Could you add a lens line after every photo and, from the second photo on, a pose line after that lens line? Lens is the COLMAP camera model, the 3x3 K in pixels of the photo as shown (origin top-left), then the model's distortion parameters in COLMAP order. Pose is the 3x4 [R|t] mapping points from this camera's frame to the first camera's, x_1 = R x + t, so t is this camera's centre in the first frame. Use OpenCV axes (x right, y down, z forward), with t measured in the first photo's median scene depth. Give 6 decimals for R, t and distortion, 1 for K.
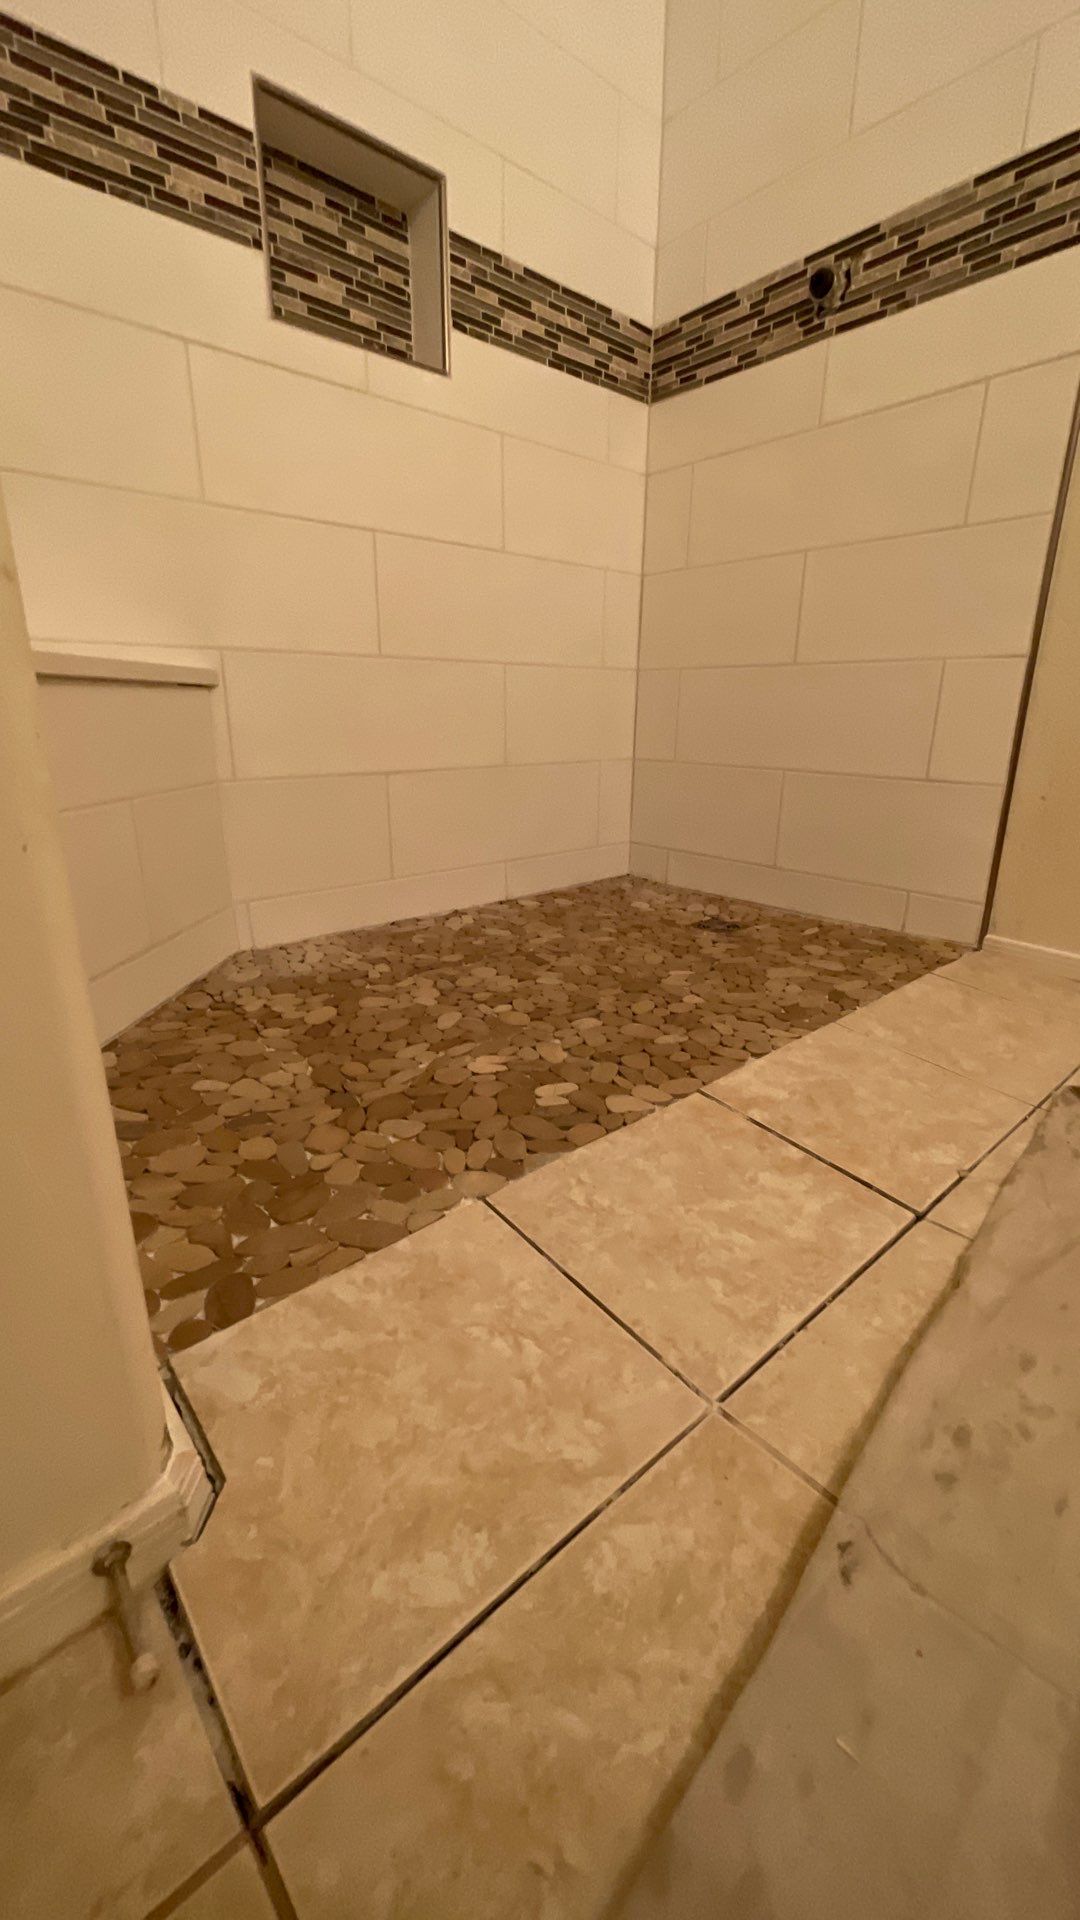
lens RADIAL K [[774.8, 0, 538.0], [0, 774.8, 949.3], [0, 0, 1]] dist [-0.001722, -0.000317]
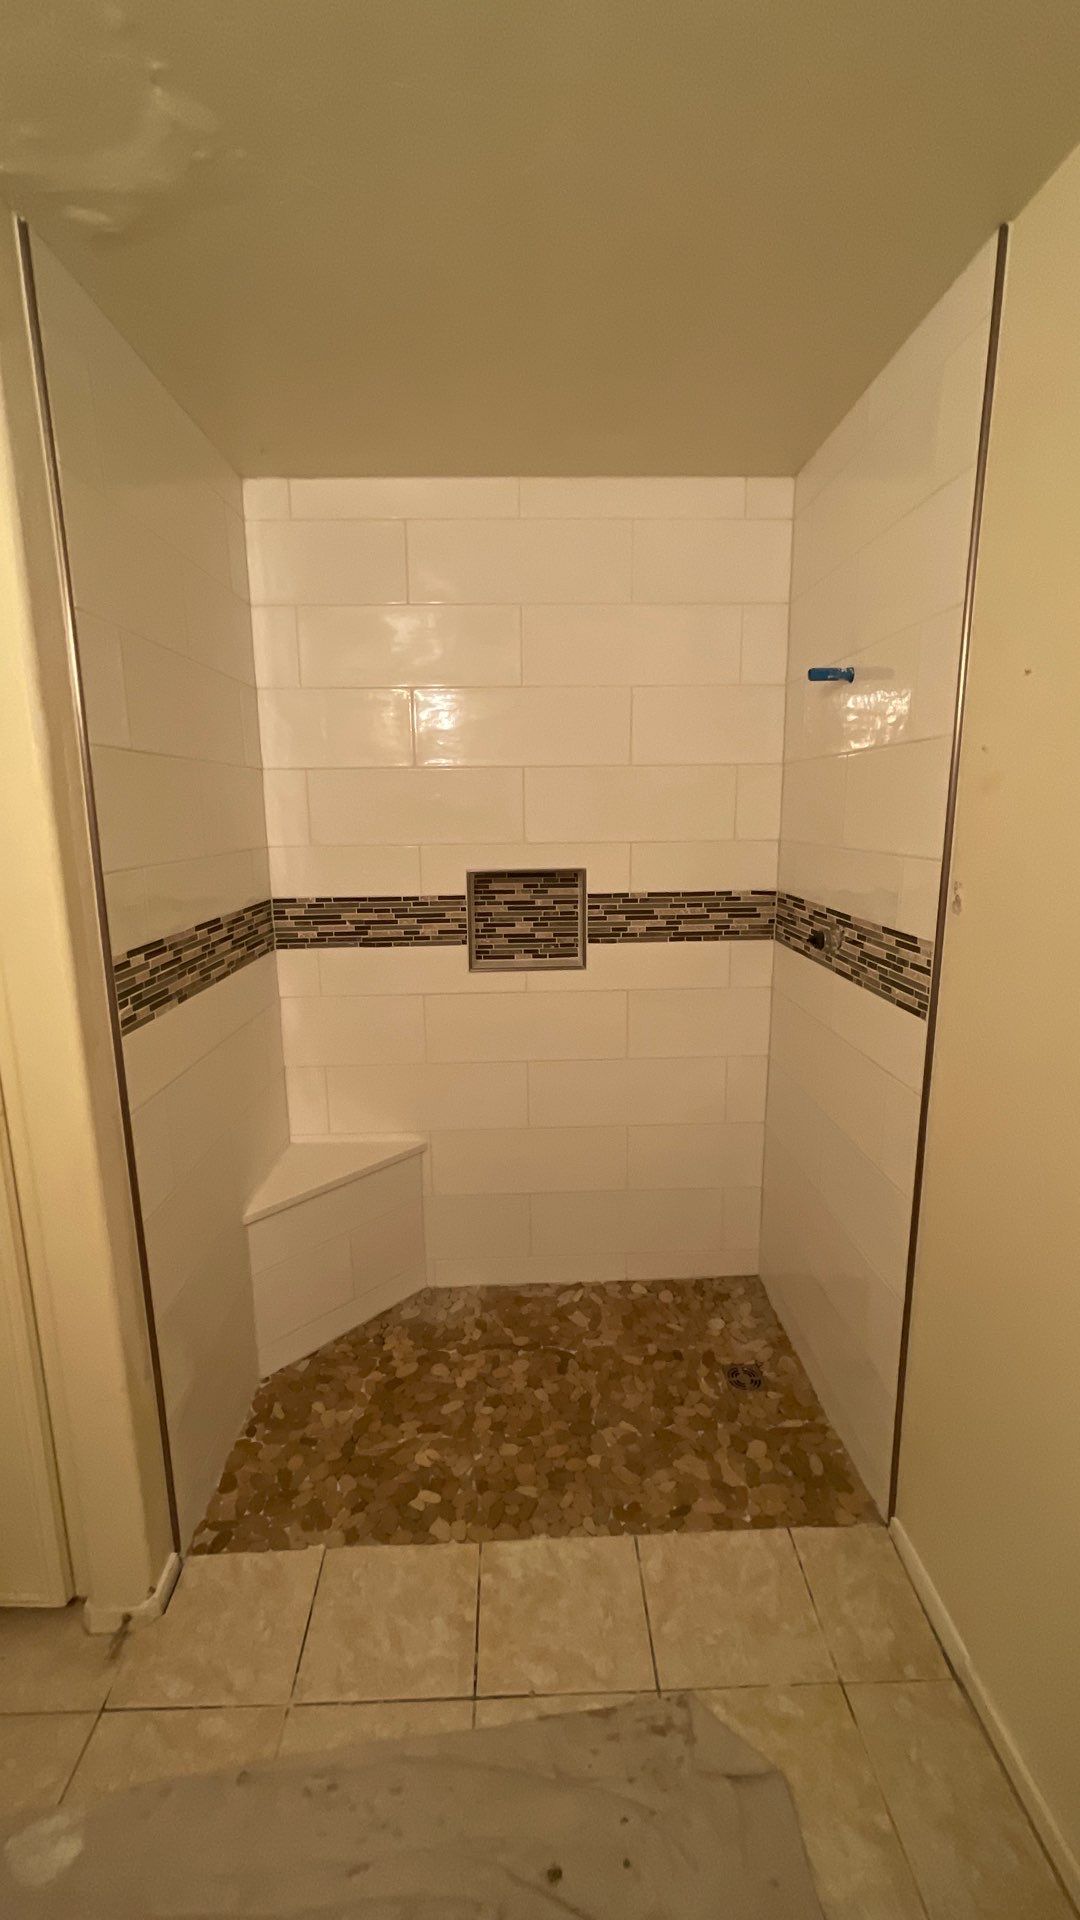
lens RADIAL K [[774.8, 0, 538.0], [0, 774.8, 949.3], [0, 0, 1]] dist [-0.001722, -0.000317]
pose [[0.768309, 0.096908, -0.632701, 0.973231], [-0.171040, 0.983611, -0.057044, -0.802733], [0.616804, 0.152044, 0.772293, -0.357255]]
